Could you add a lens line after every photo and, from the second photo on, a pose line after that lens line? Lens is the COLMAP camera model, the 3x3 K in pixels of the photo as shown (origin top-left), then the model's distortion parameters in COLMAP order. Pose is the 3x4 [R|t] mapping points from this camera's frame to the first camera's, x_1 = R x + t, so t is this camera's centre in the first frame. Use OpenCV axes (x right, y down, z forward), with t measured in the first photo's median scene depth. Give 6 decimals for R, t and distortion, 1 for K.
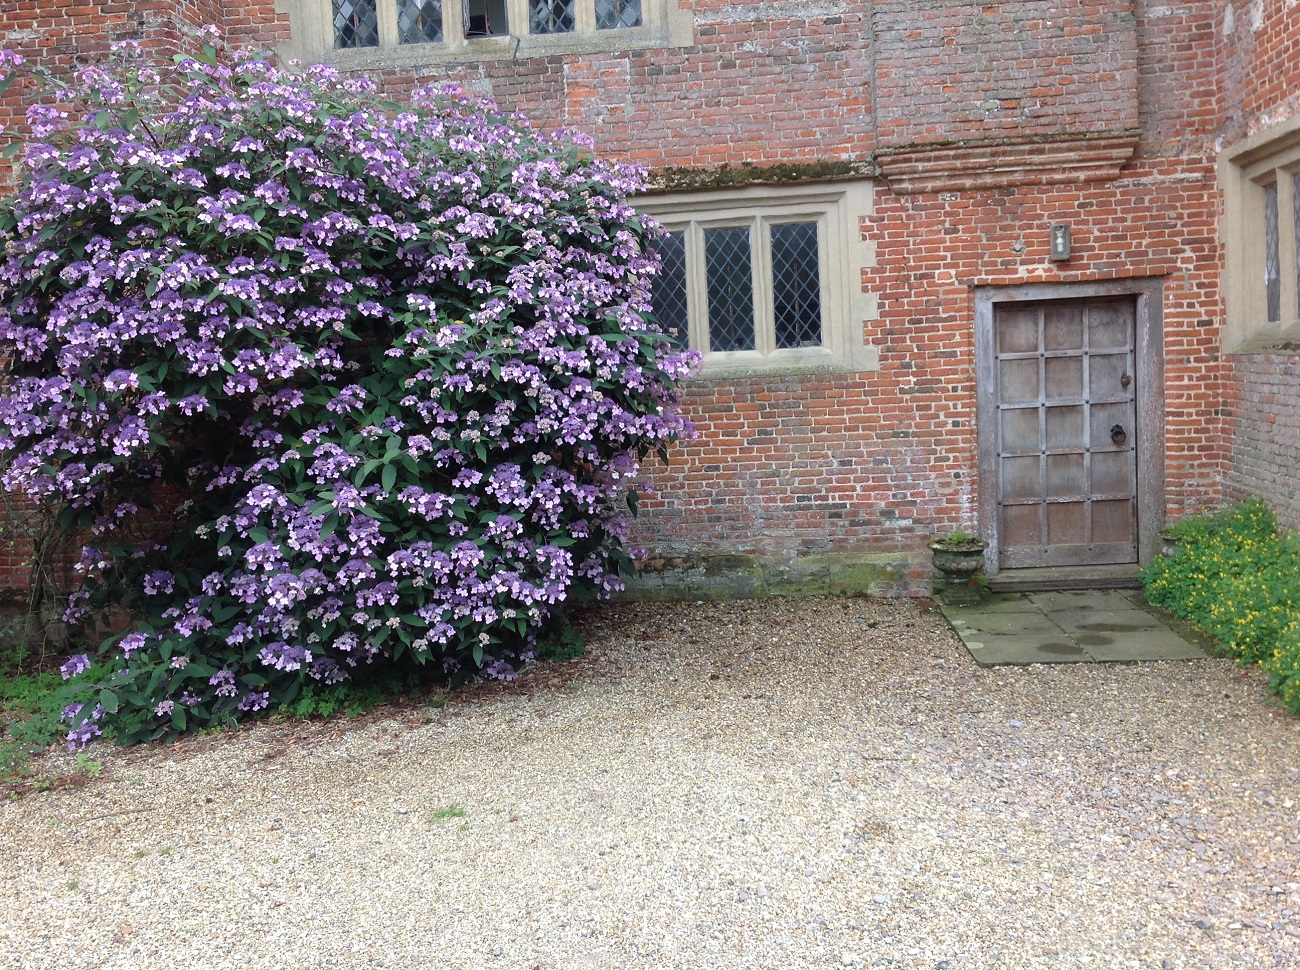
lens RADIAL K [[1199.0, 0, 667.9], [0, 1199.0, 462.1], [0, 0, 1]] dist [0.110280, -0.227023]
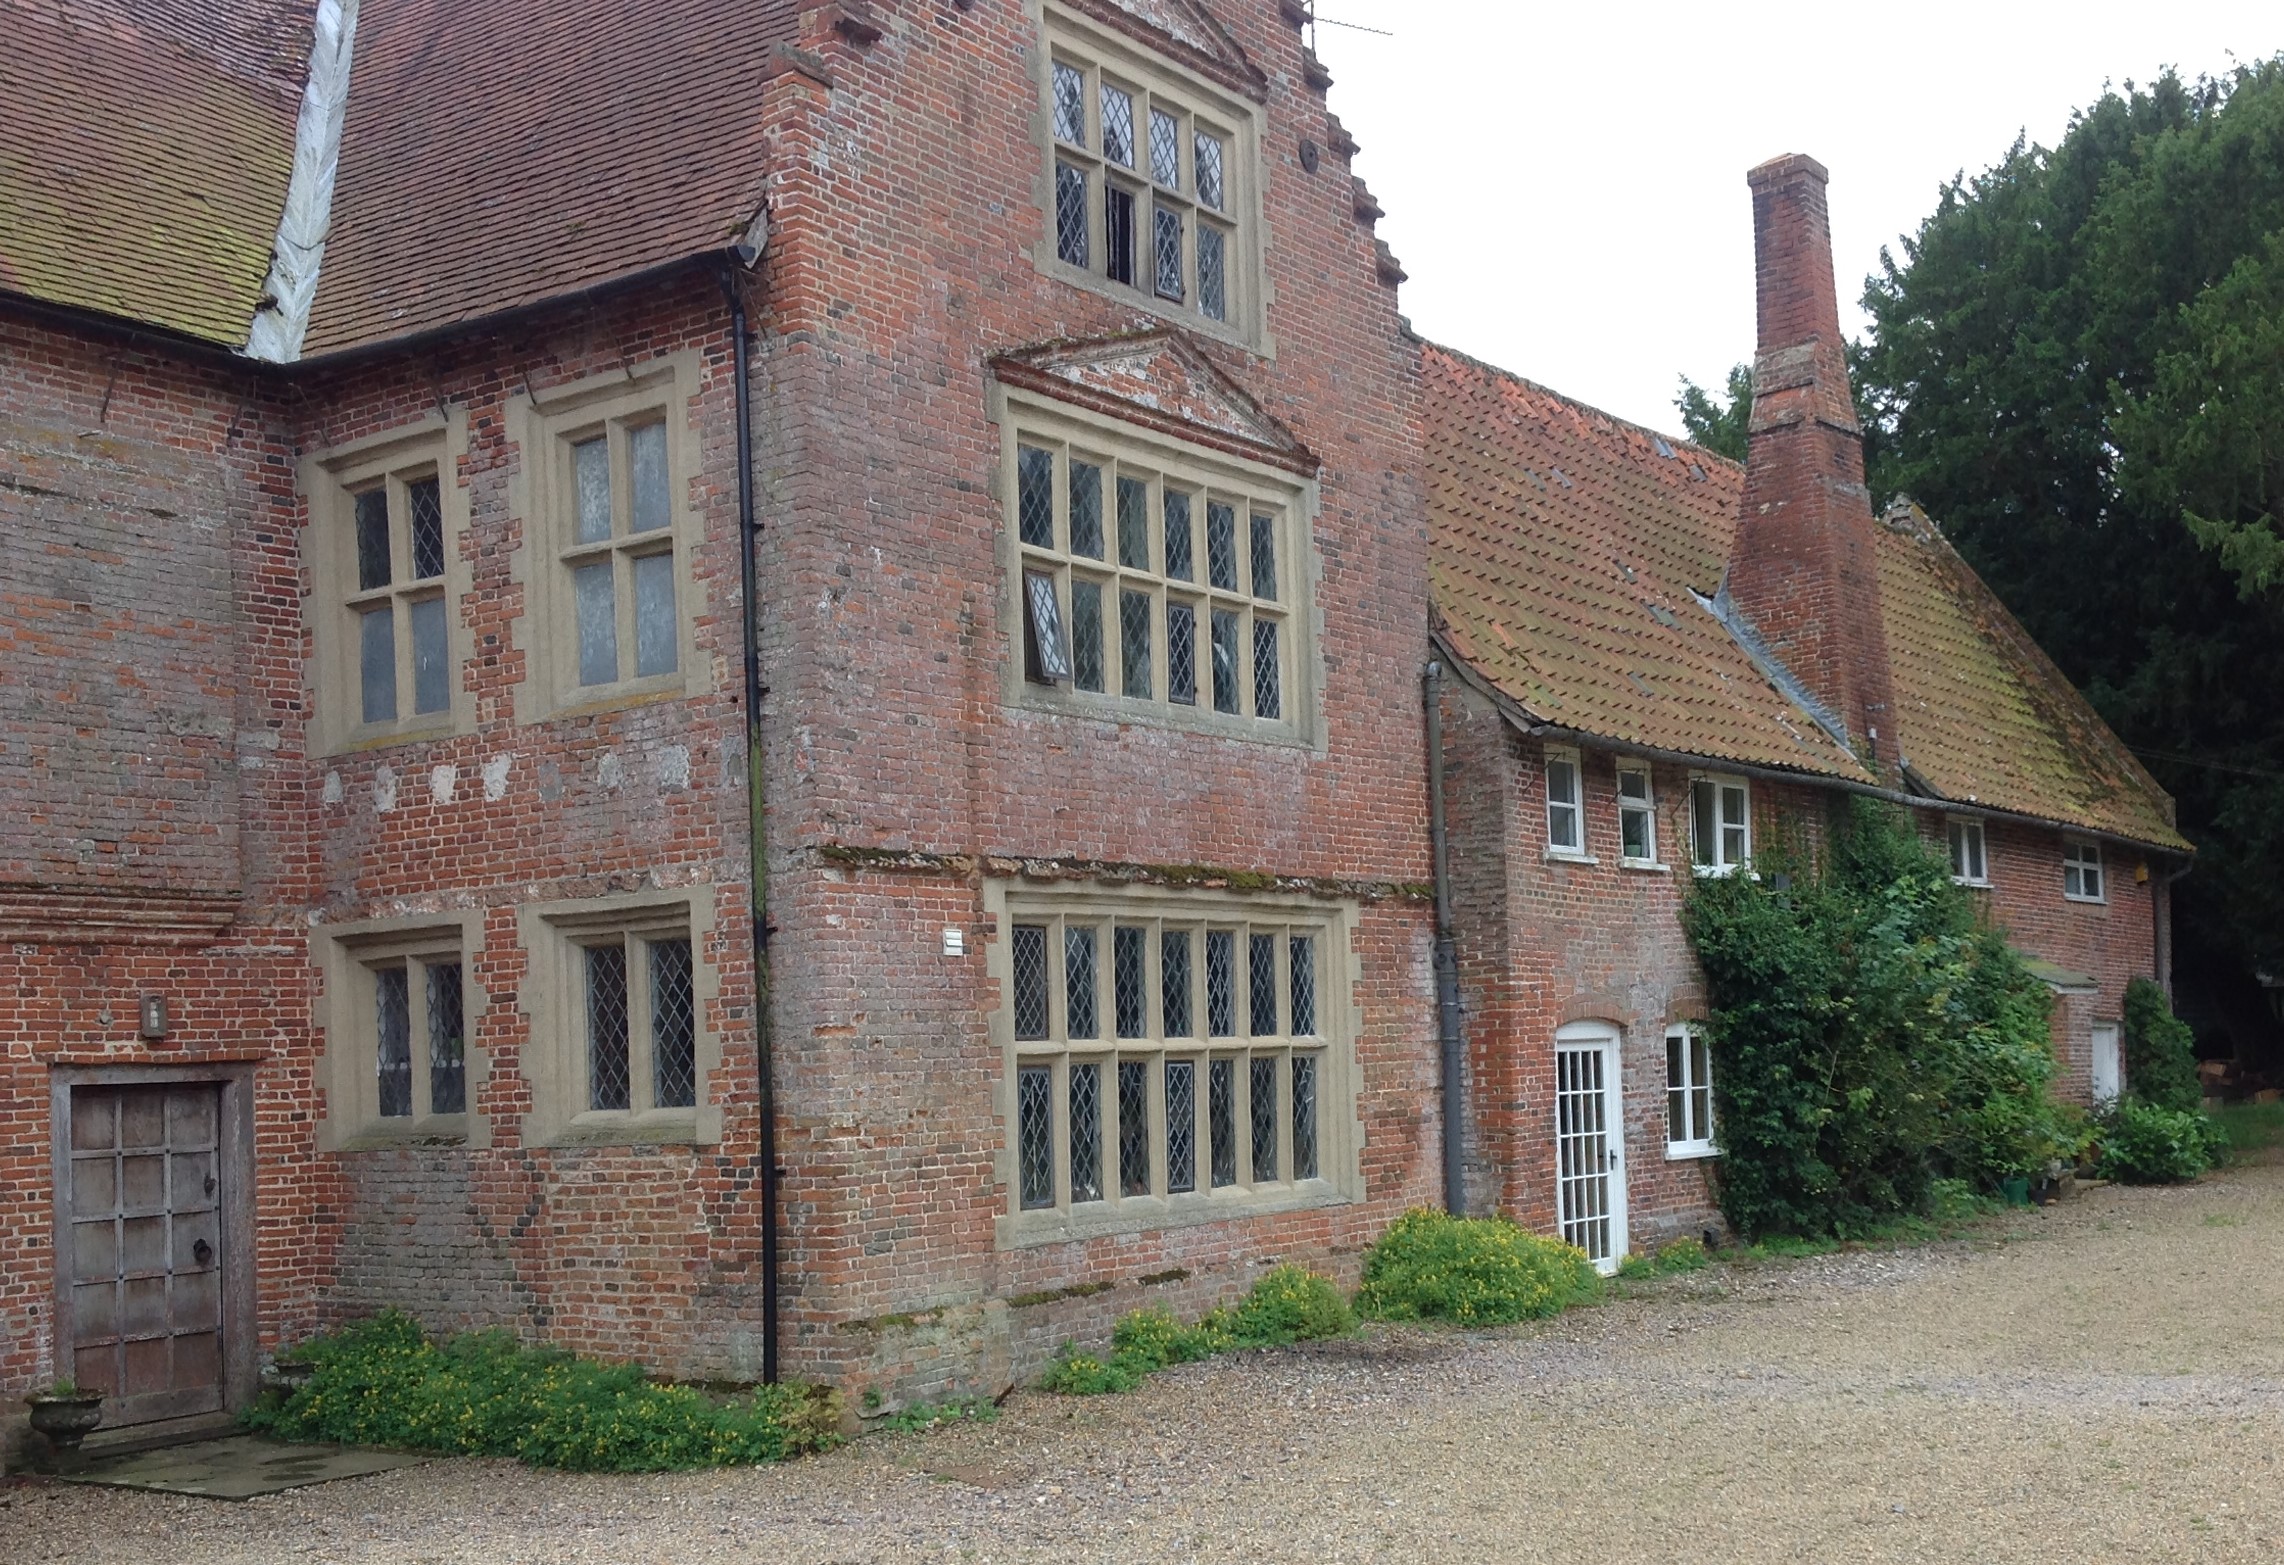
lens RADIAL K [[2676.9, 0, 1142.0], [0, 2676.9, 782.5], [0, 0, 1]] dist [0.007273, -0.289978]
pose [[0.502826, 0.115761, 0.856601, -0.906221], [0.090520, 0.978491, -0.185368, 0.059636], [-0.859635, 0.170747, 0.481532, -0.474901]]
